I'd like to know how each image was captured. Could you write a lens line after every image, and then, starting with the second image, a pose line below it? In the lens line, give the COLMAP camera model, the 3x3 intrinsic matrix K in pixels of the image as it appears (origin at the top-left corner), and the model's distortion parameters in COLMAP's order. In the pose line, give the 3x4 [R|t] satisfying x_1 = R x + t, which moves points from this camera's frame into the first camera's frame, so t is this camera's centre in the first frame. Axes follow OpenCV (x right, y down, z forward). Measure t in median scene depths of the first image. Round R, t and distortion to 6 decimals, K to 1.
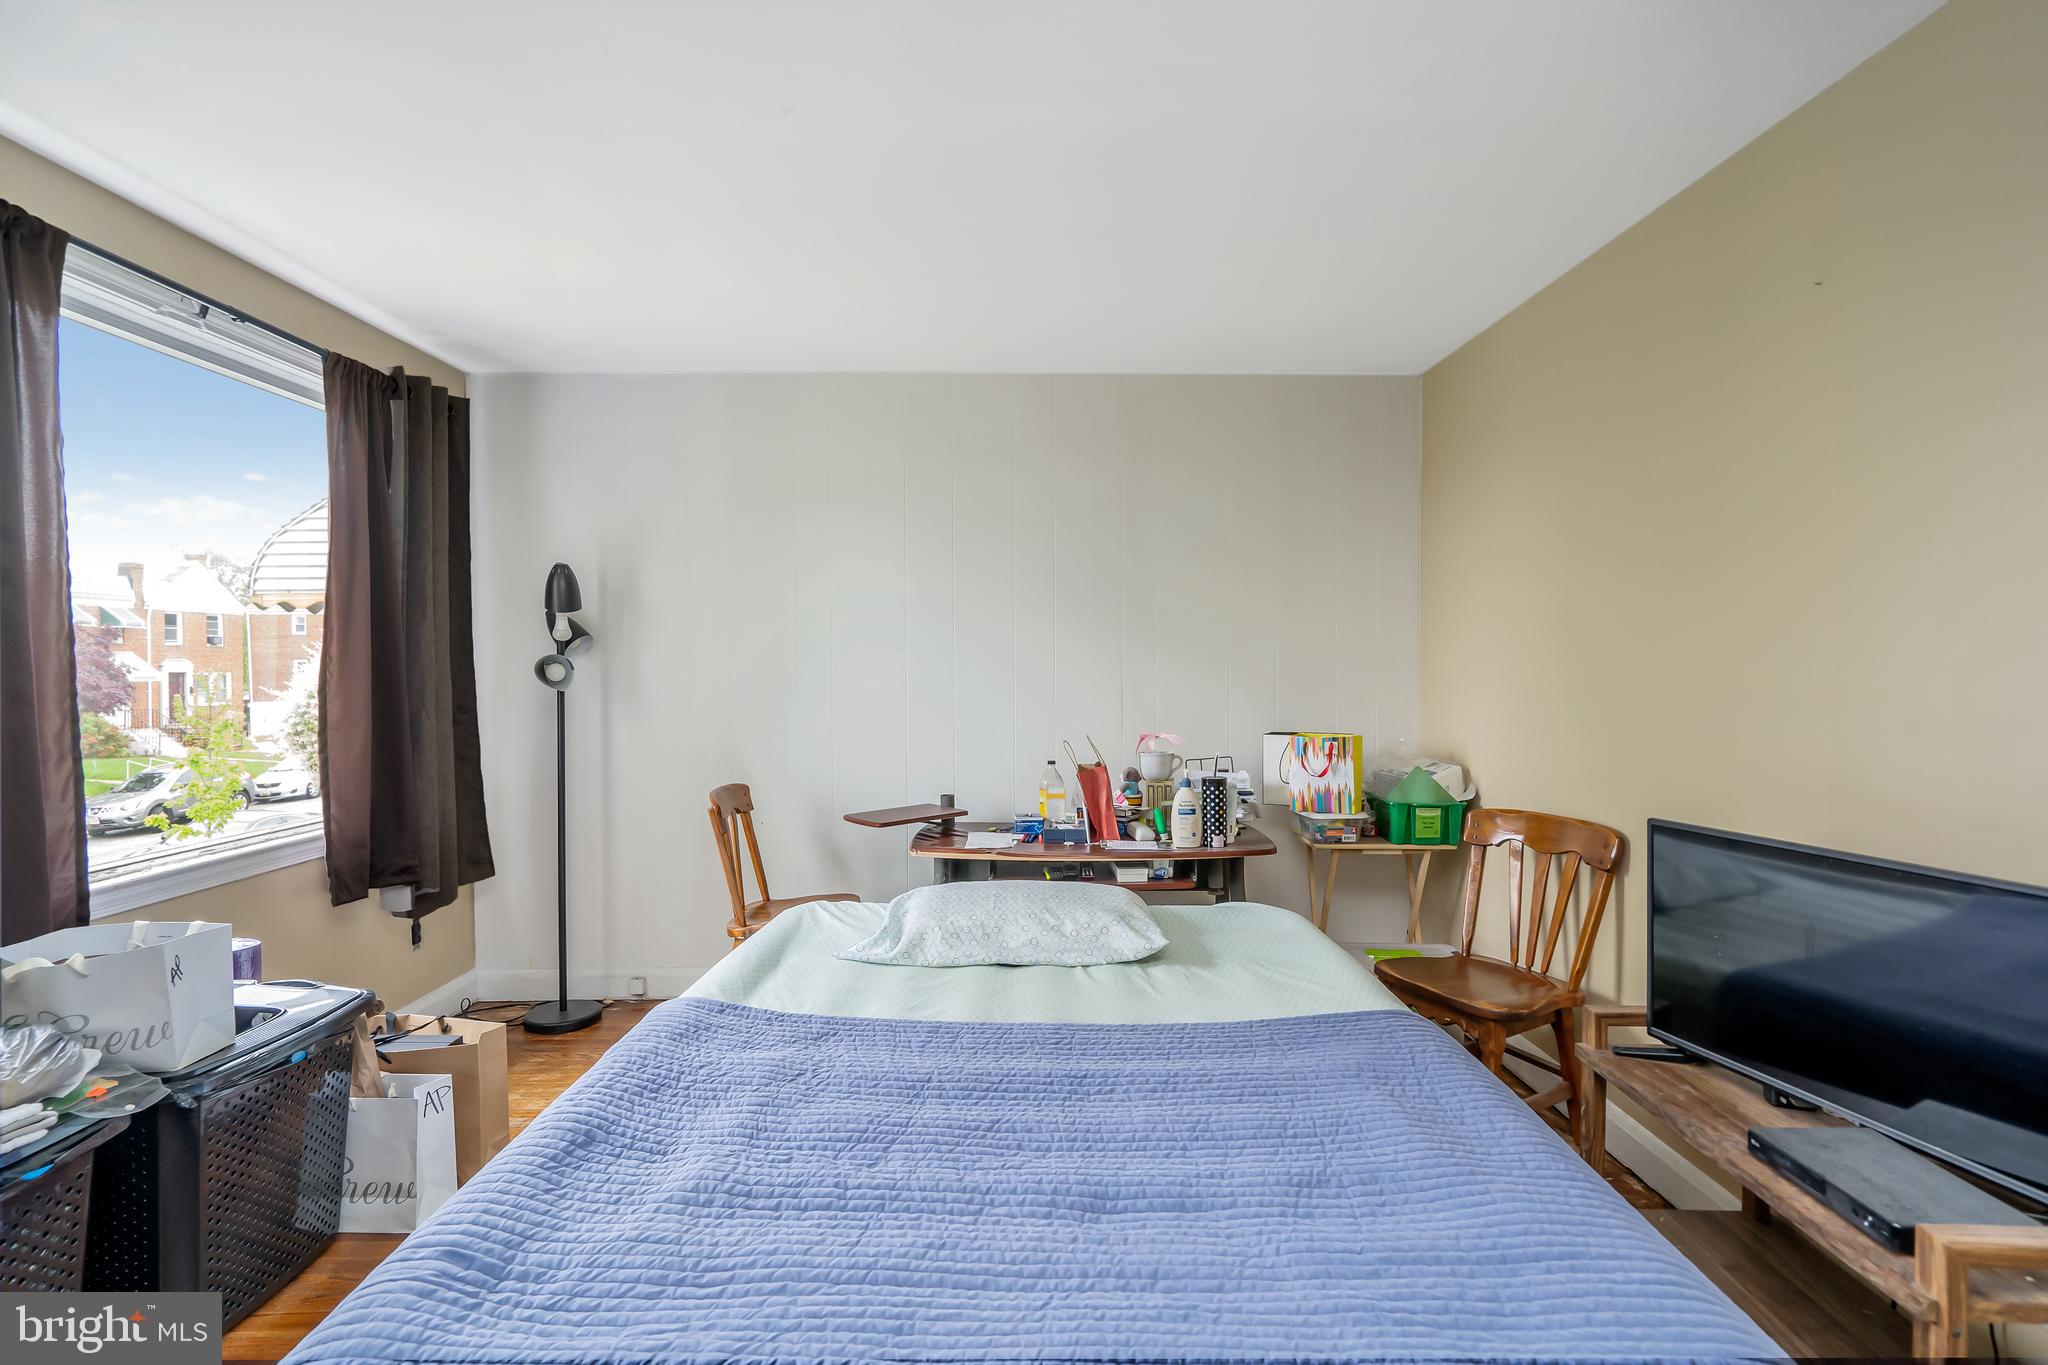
lens RADIAL K [[969.7, 0, 1033.0], [0, 969.7, 685.8], [0, 0, 1]] dist [0.000702, 0.001183]
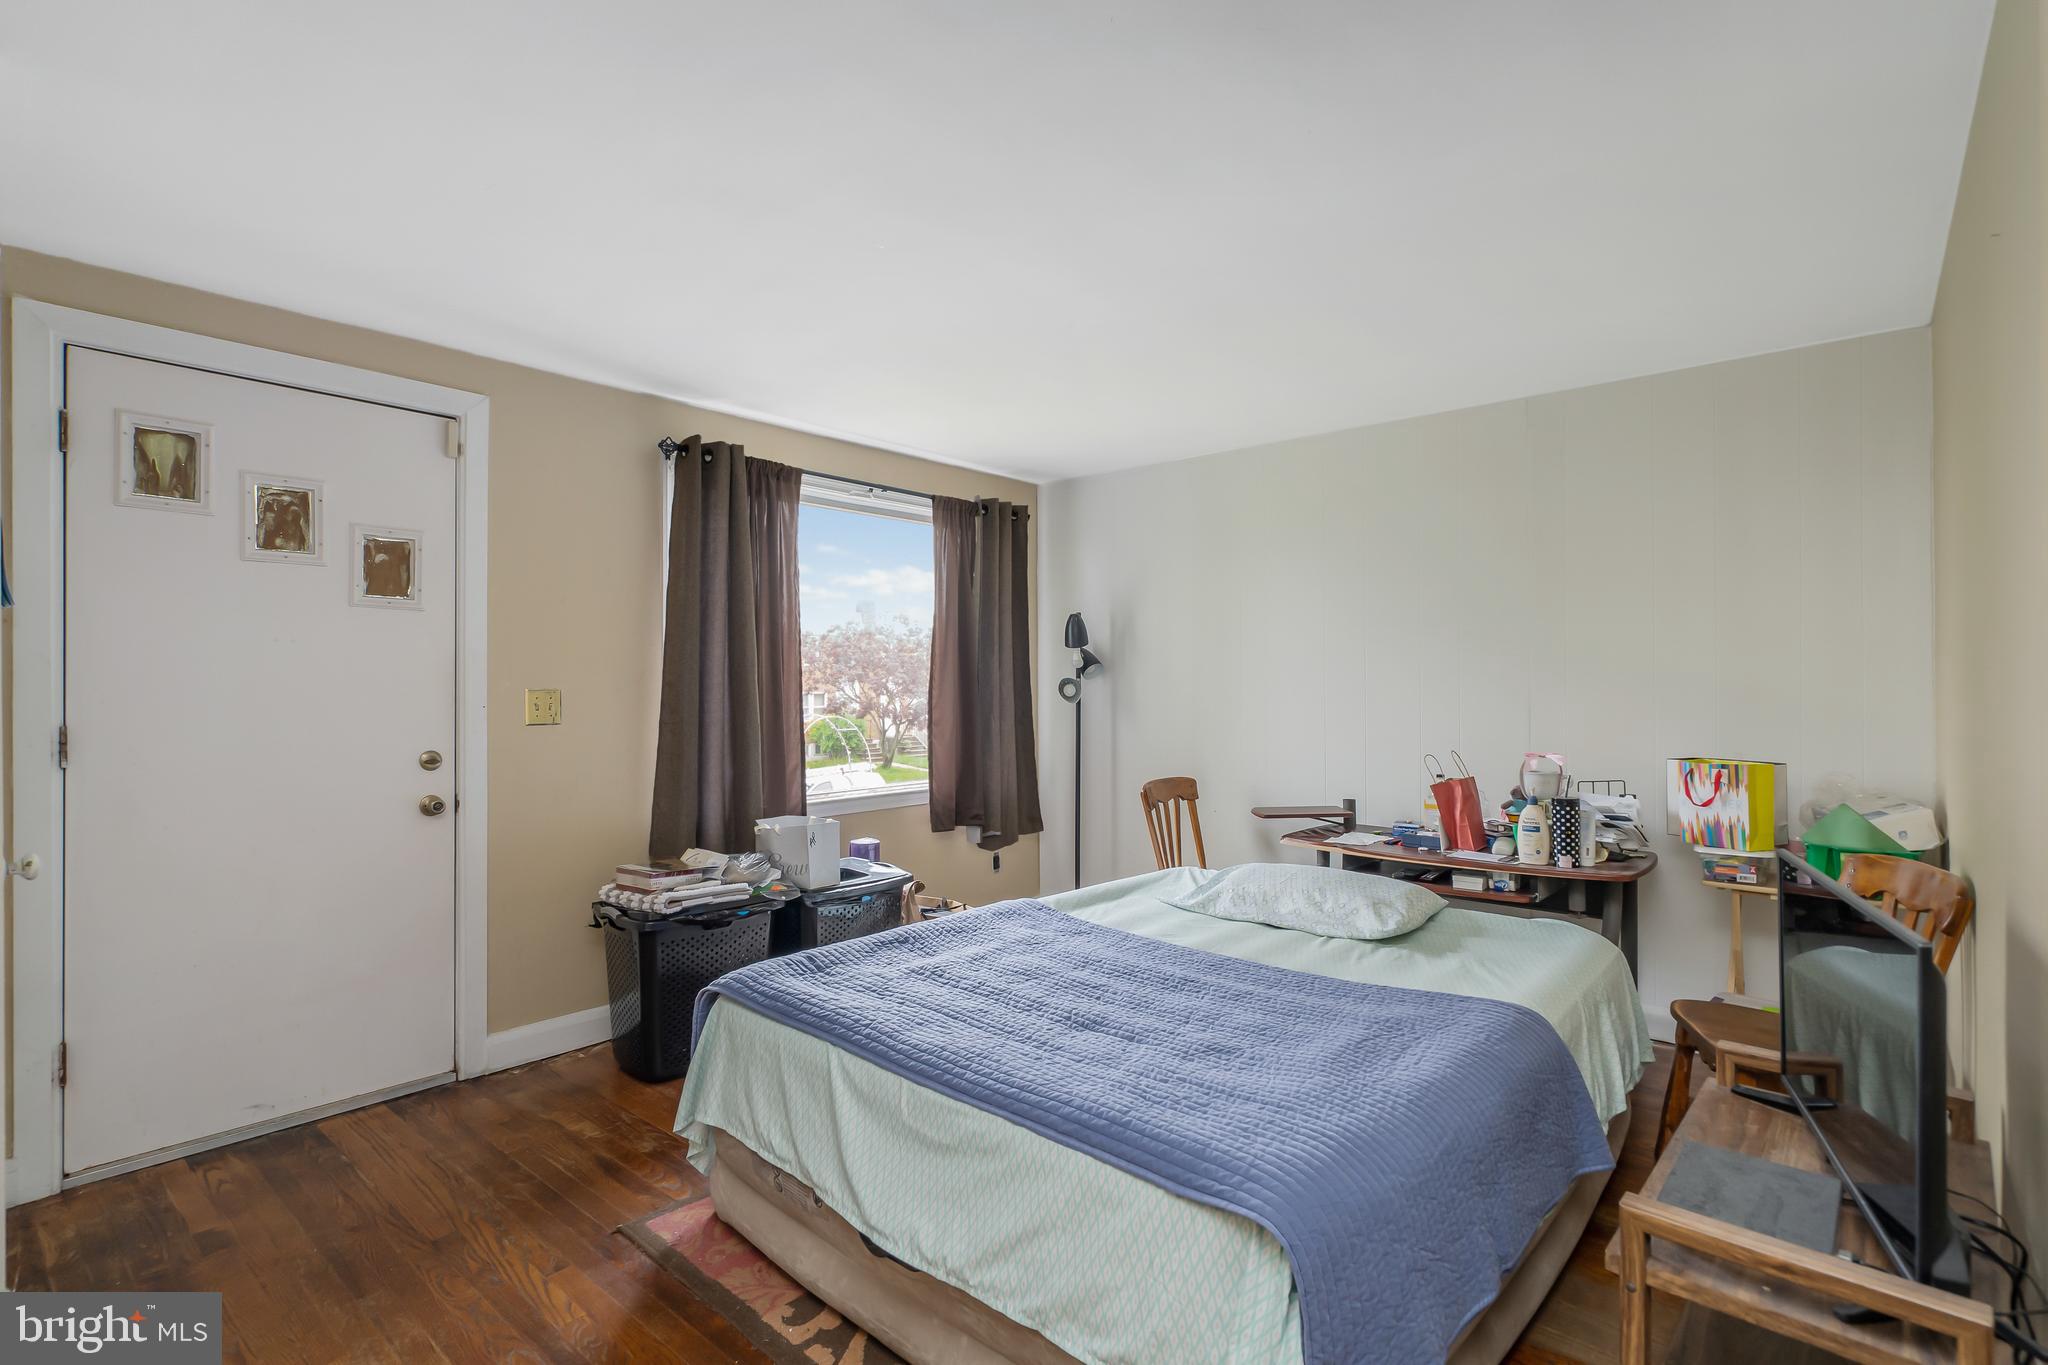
lens RADIAL K [[969.7, 0, 1033.0], [0, 969.7, 685.8], [0, 0, 1]] dist [0.000702, 0.001183]
pose [[0.751000, 0.000325, -0.660302, 0.436158], [-0.012670, 0.999823, -0.013919, 0.000672], [0.660181, 0.018819, 0.750871, -0.111248]]
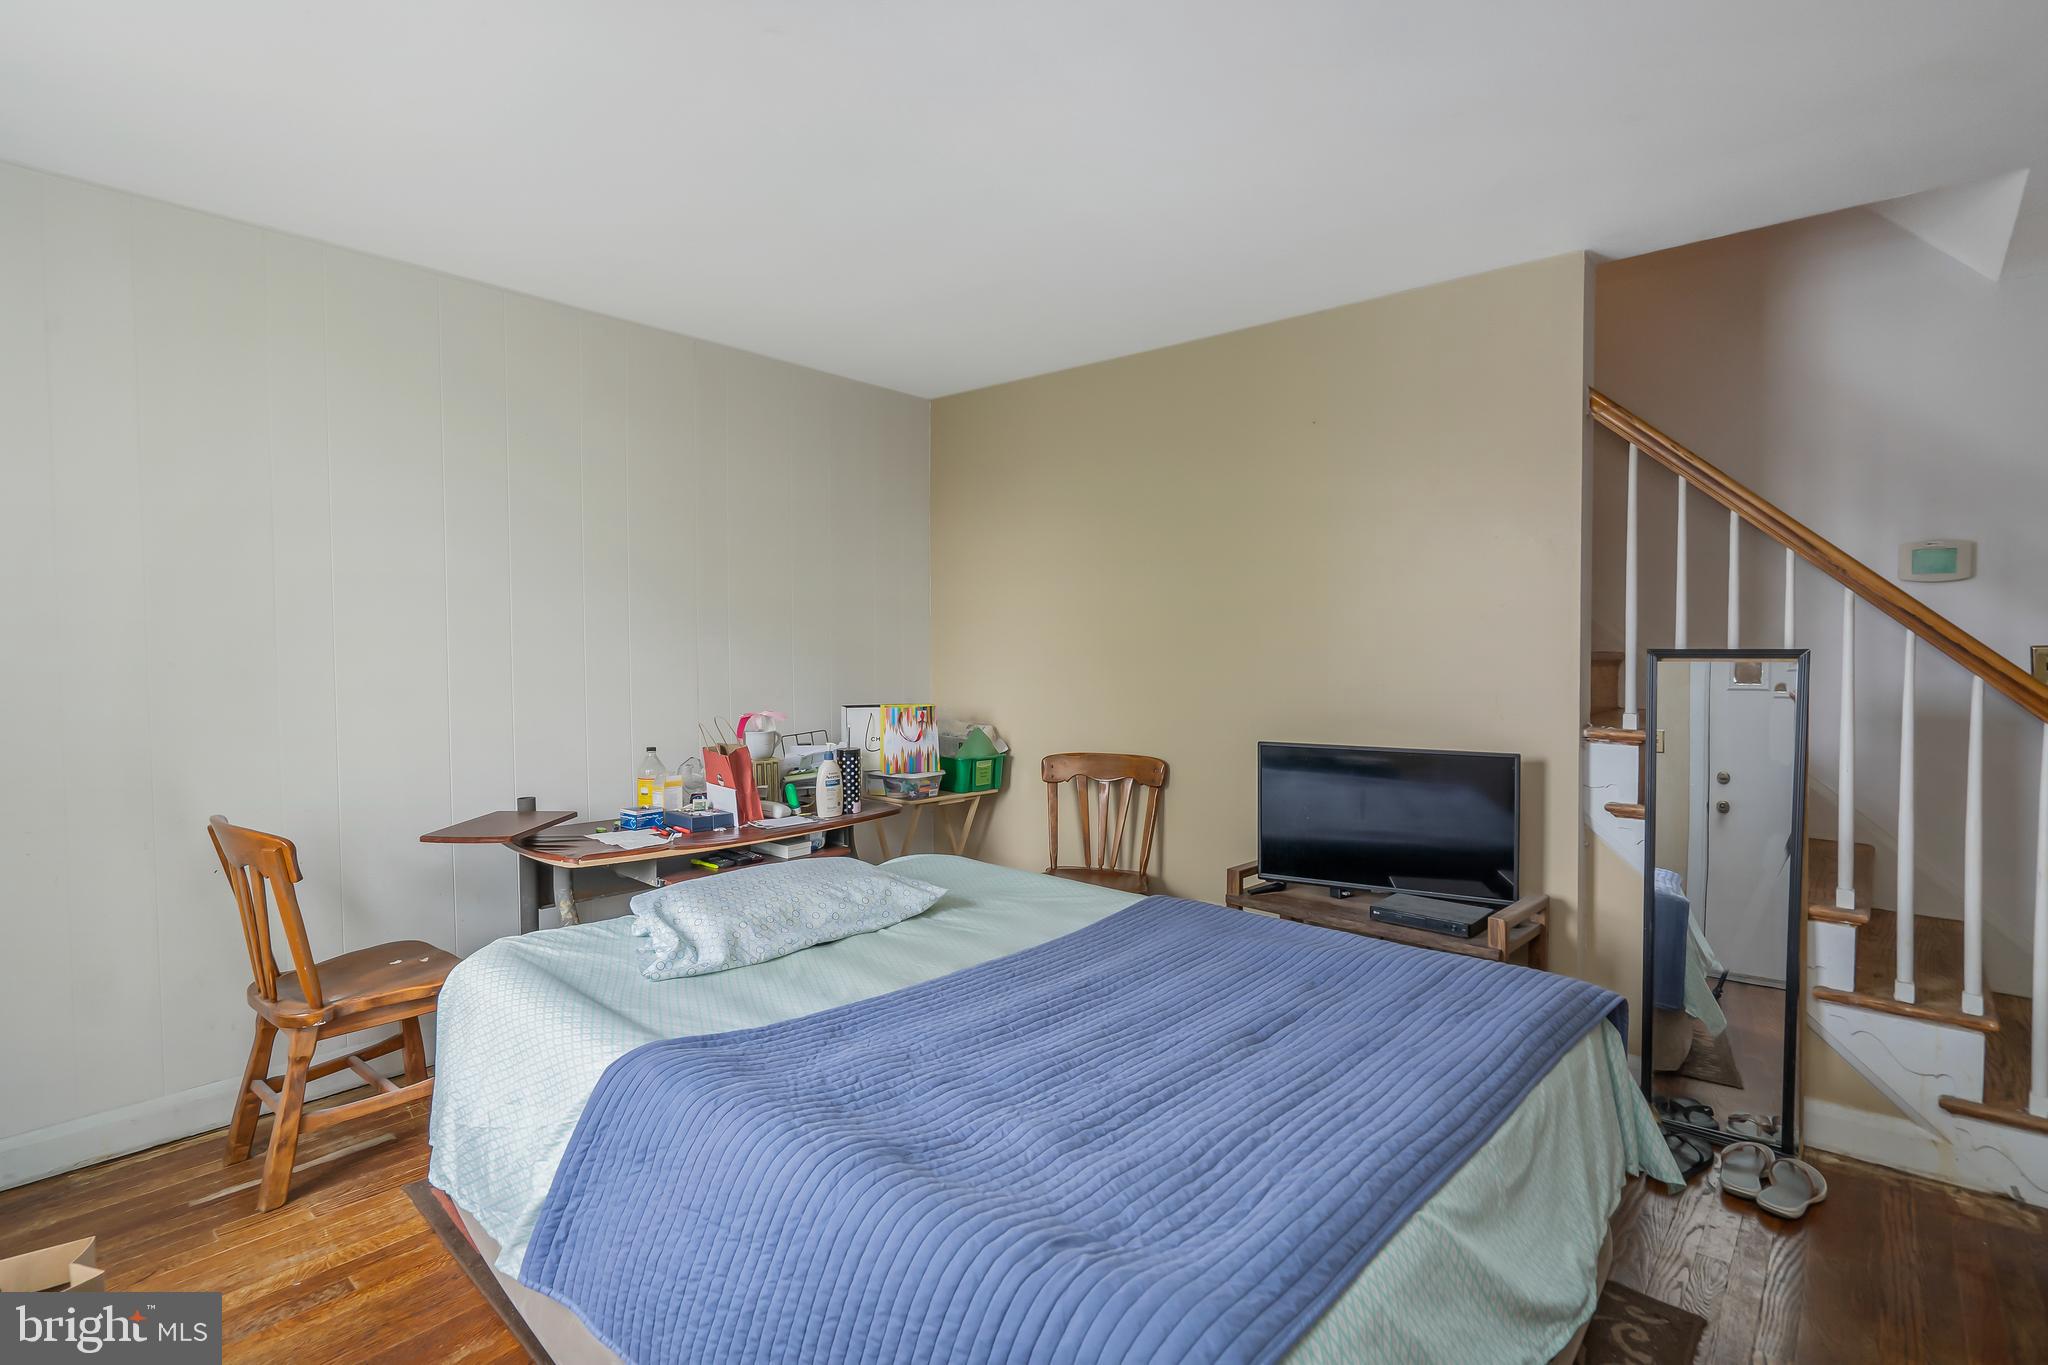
lens RADIAL K [[969.7, 0, 1033.0], [0, 969.7, 685.8], [0, 0, 1]] dist [0.000702, 0.001183]
pose [[0.670400, -0.028495, 0.741452, -0.470736], [0.014396, 0.999574, 0.025399, 0.000737], [-0.741860, -0.006354, 0.670525, 0.132869]]
